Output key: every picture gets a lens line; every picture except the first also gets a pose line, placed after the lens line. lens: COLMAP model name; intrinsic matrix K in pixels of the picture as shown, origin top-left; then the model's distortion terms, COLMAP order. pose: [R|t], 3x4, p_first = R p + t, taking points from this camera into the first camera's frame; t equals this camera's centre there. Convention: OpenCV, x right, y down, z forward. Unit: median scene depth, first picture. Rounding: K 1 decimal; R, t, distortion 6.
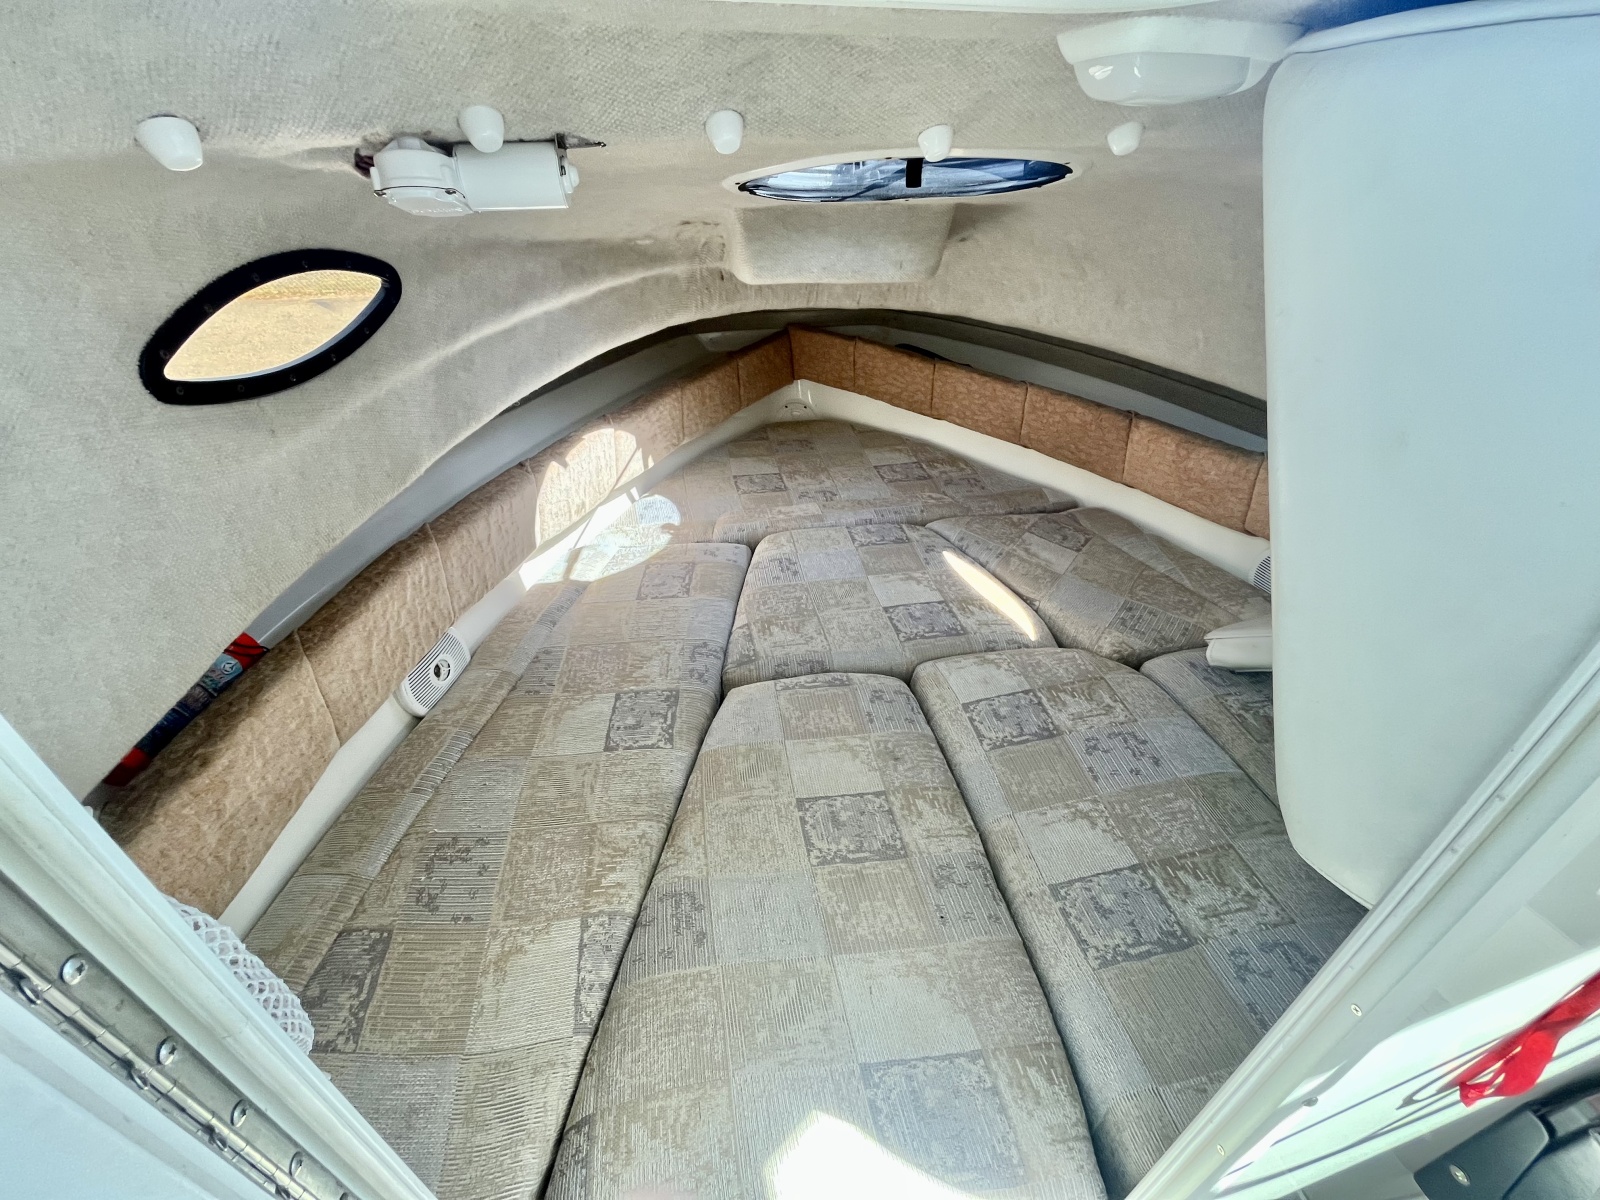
lens RADIAL K [[642.8, 0, 794.1], [0, 642.8, 604.2], [0, 0, 1]] dist [-0.003011, -0.000135]
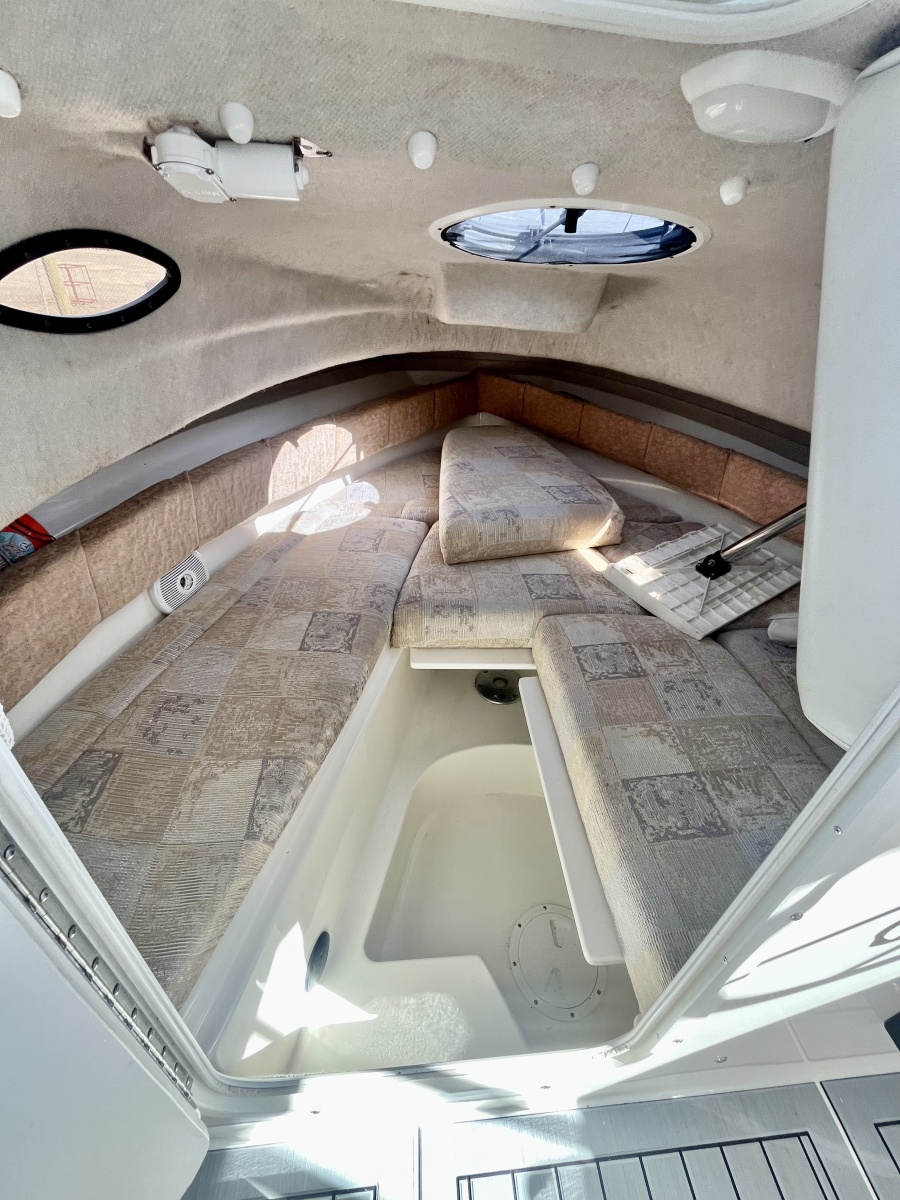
lens RADIAL K [[482.1, 0, 453.4], [0, 482.1, 596.5], [0, 0, 1]] dist [-0.003011, -0.000135]
pose [[0.994488, 0.100697, -0.029228, 0.042450], [-0.100855, 0.994893, -0.003966, 0.093804], [0.028679, 0.006892, 0.999565, 0.014970]]
